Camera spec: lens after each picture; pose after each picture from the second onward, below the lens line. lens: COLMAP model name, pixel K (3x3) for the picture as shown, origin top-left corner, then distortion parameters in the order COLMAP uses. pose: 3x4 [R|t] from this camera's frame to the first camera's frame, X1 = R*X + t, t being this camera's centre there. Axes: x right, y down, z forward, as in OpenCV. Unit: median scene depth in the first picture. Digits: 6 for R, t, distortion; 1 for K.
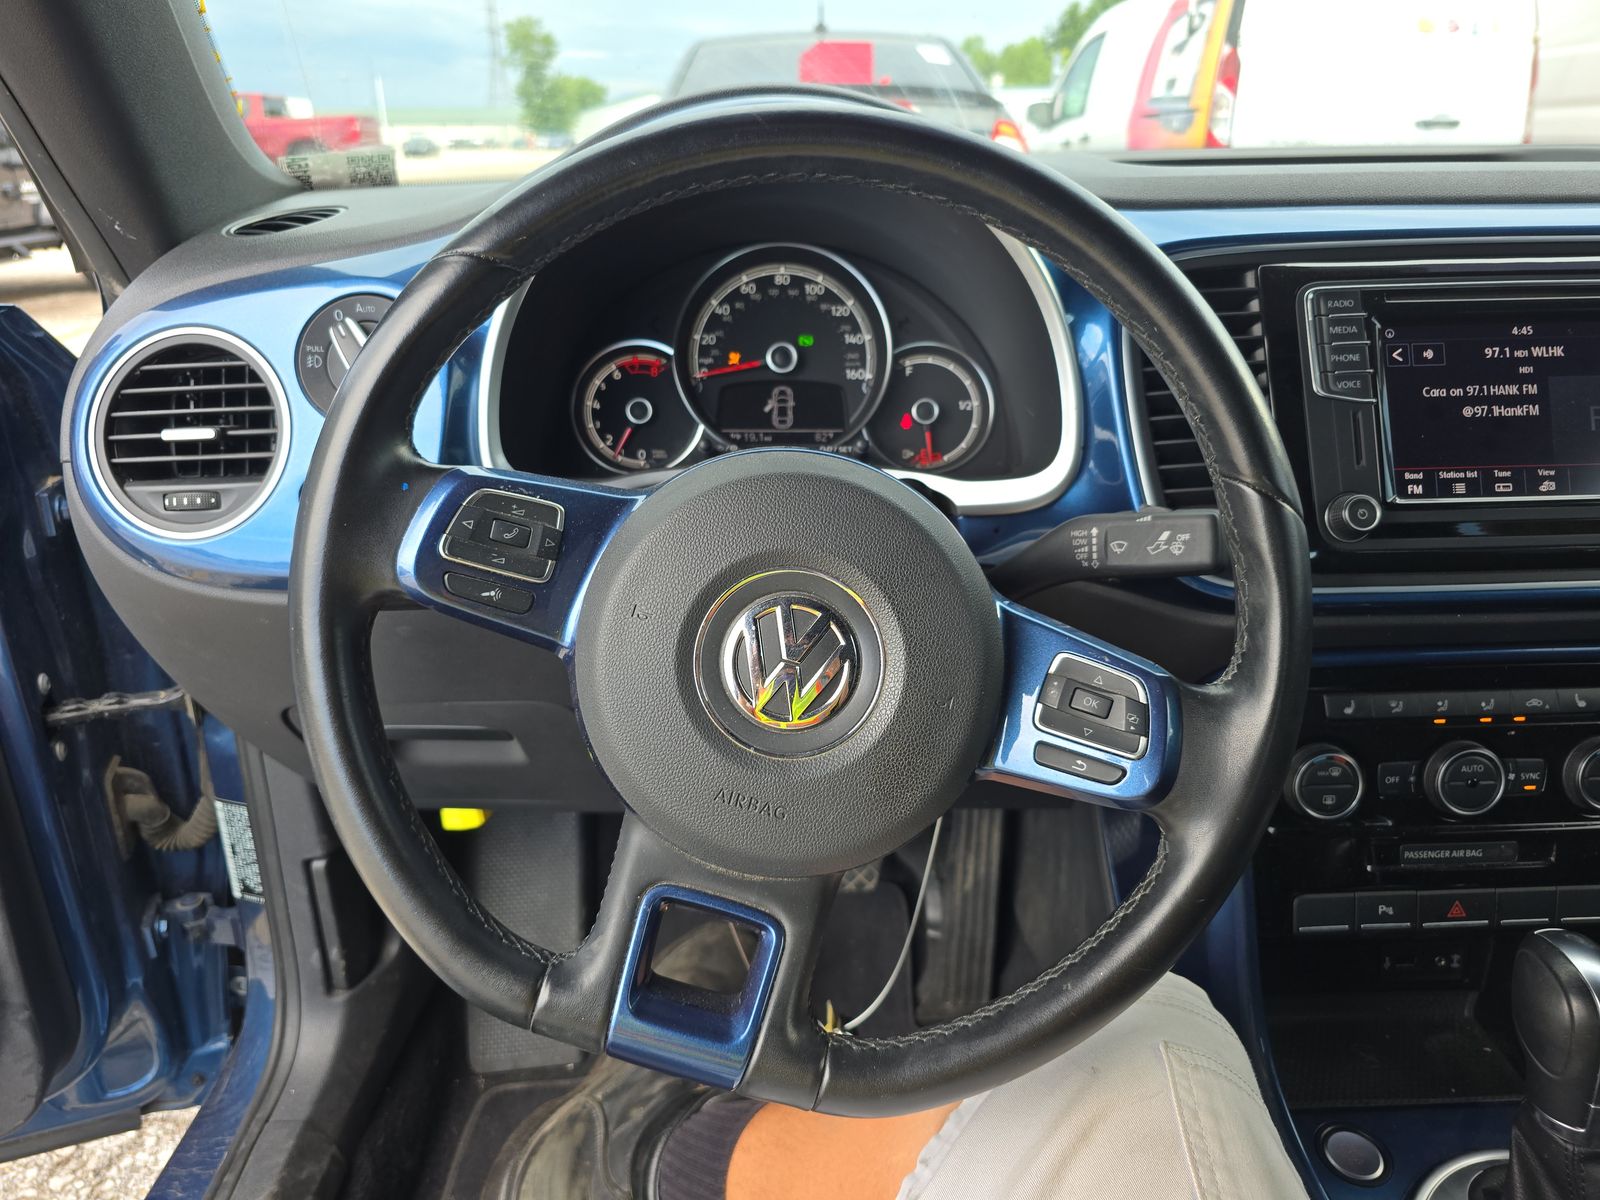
lens RADIAL K [[1063.7, 0, 800.0], [0, 1063.7, 600.0], [0, 0, 1]] dist [0.034169, -0.035718]
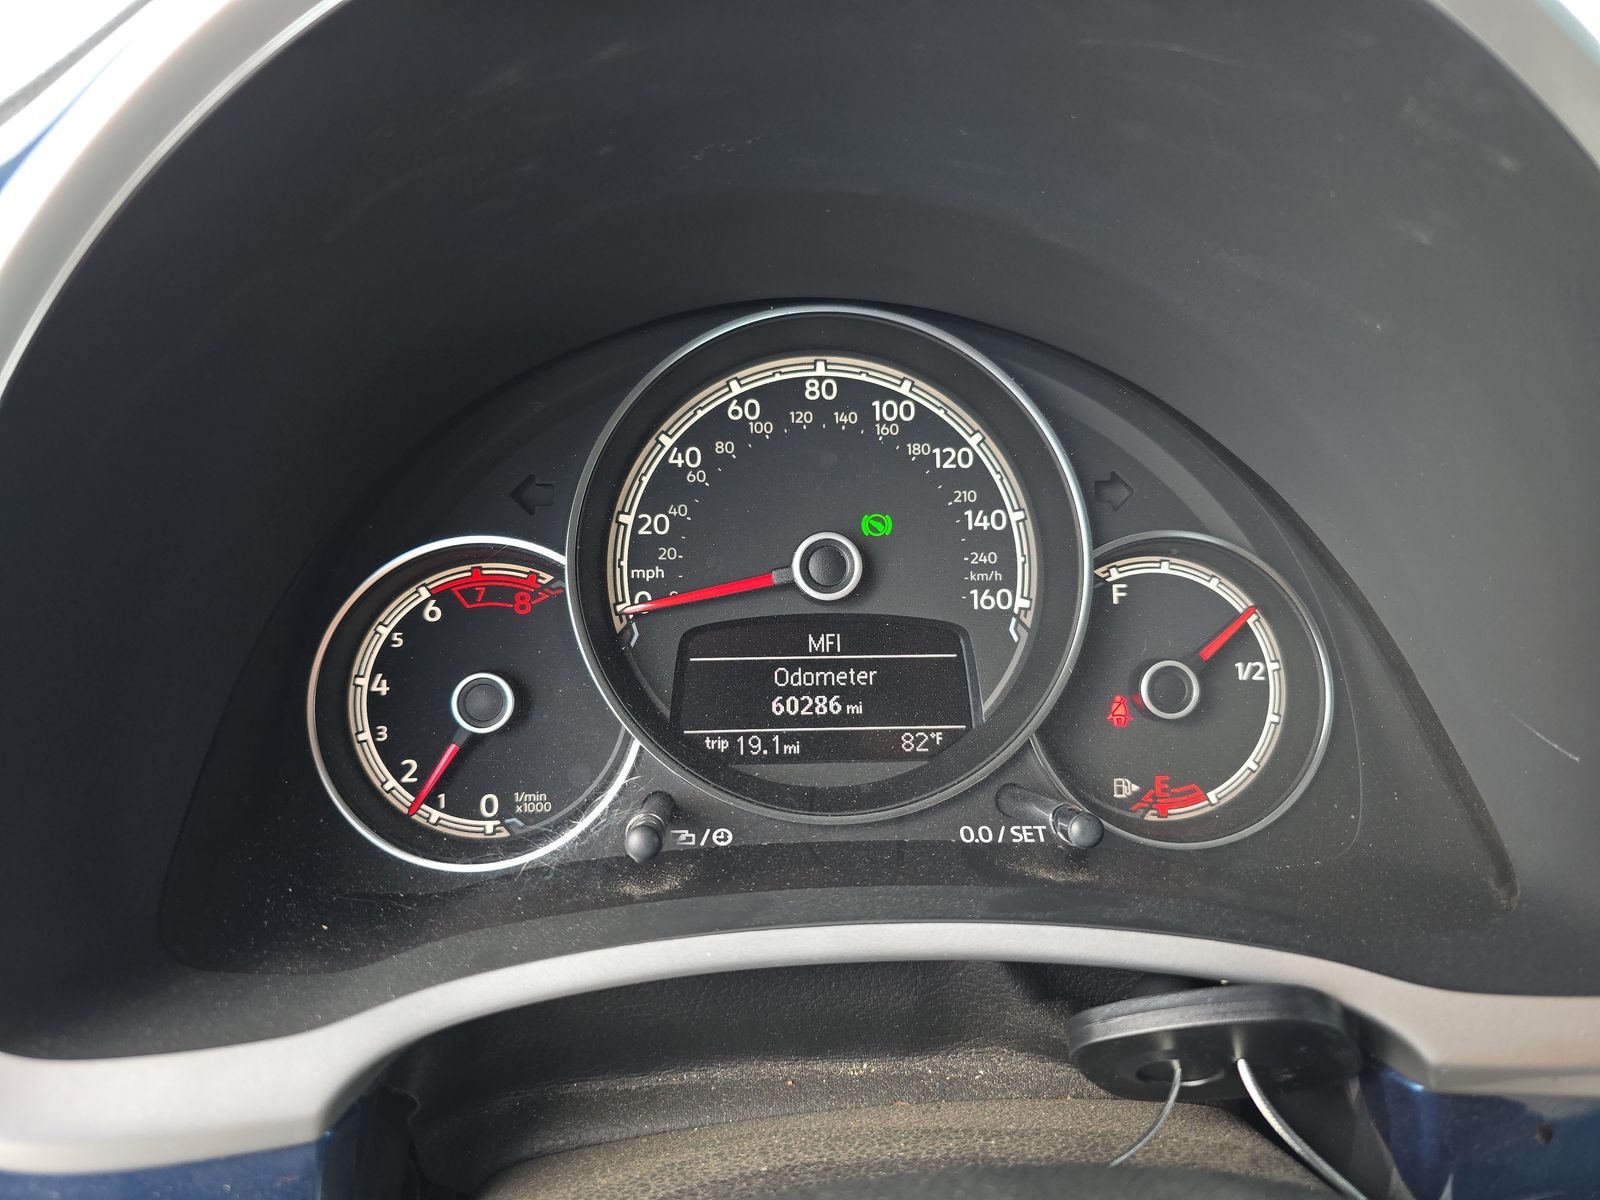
lens RADIAL K [[1063.7, 0, 800.0], [0, 1063.7, 600.0], [0, 0, 1]] dist [0.034169, -0.035718]
pose [[0.998883, -0.011724, 0.045782, -0.046535], [0.016207, 0.994973, -0.098819, -0.170703], [-0.044394, 0.099451, 0.994052, 0.572300]]
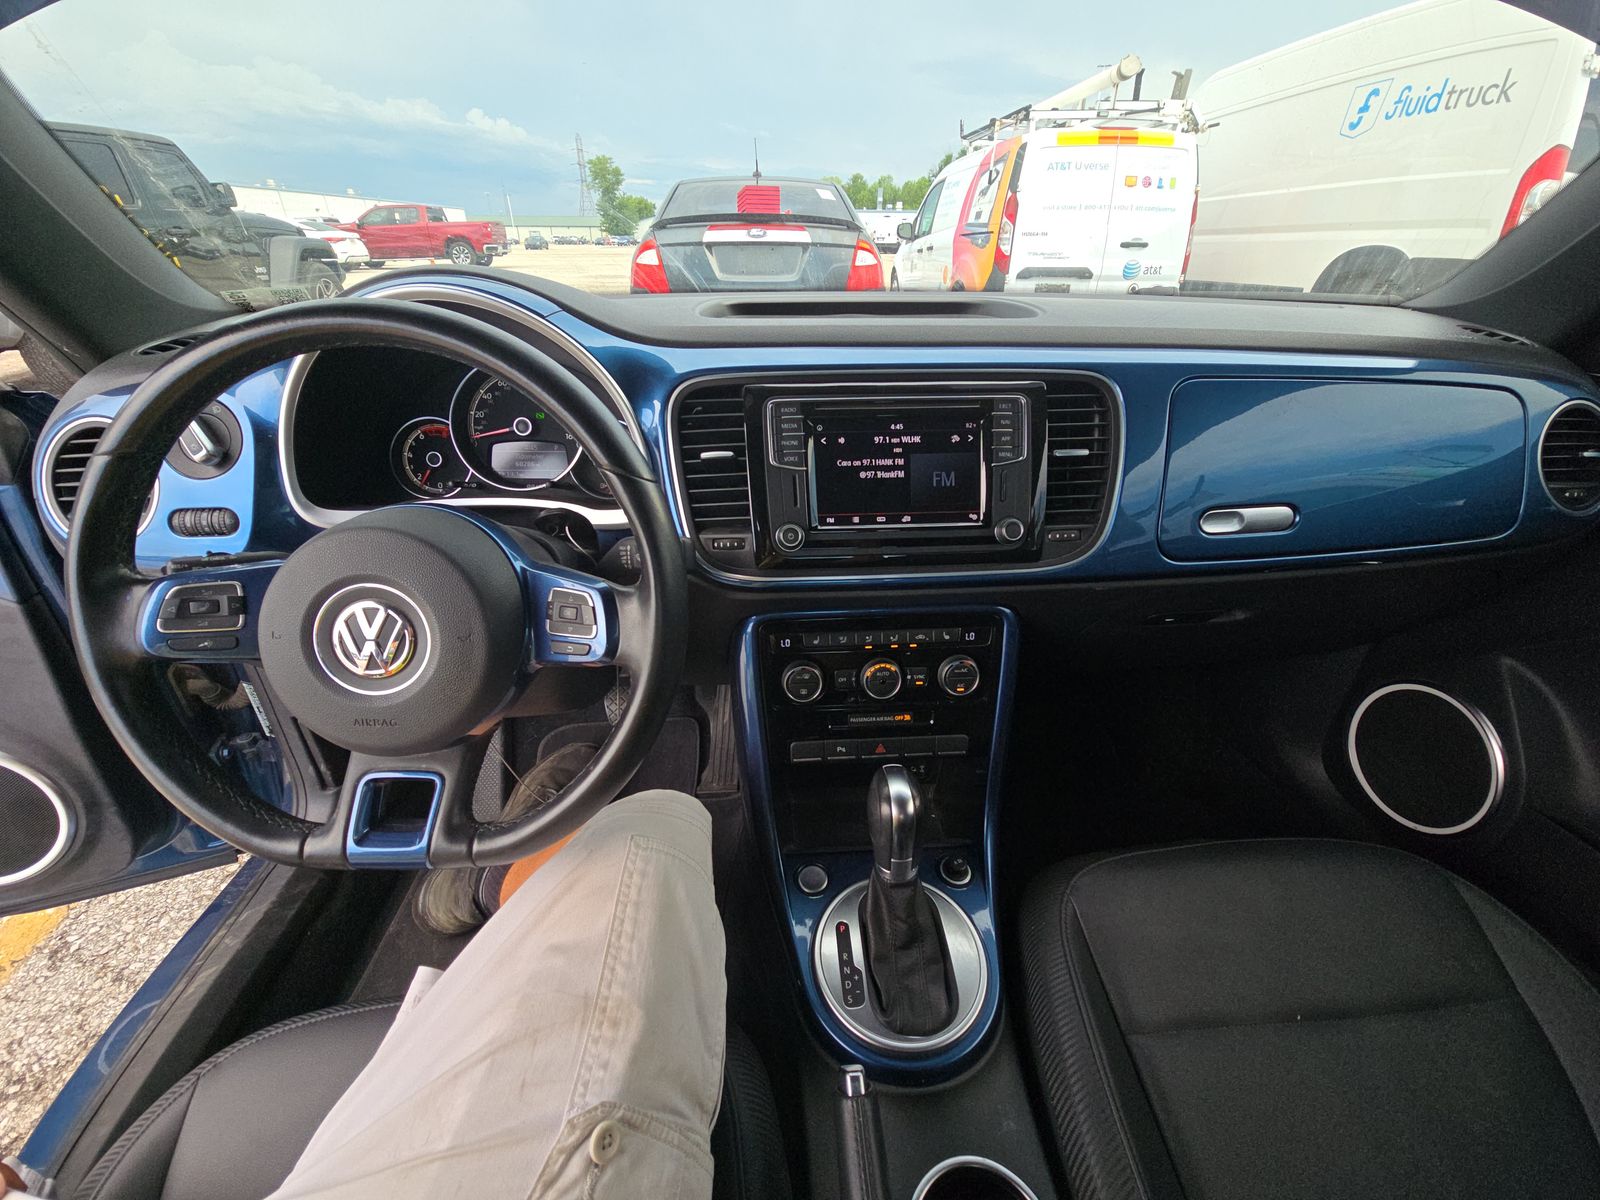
lens RADIAL K [[629.3, 0, 800.0], [0, 629.3, 600.0], [0, 0, 1]] dist [-0.001613, -0.000146]
pose [[0.999145, -0.003583, 0.041181, 0.369176], [-0.001003, 0.993843, 0.110789, -0.067292], [-0.041324, -0.110736, 0.992990, -0.019865]]
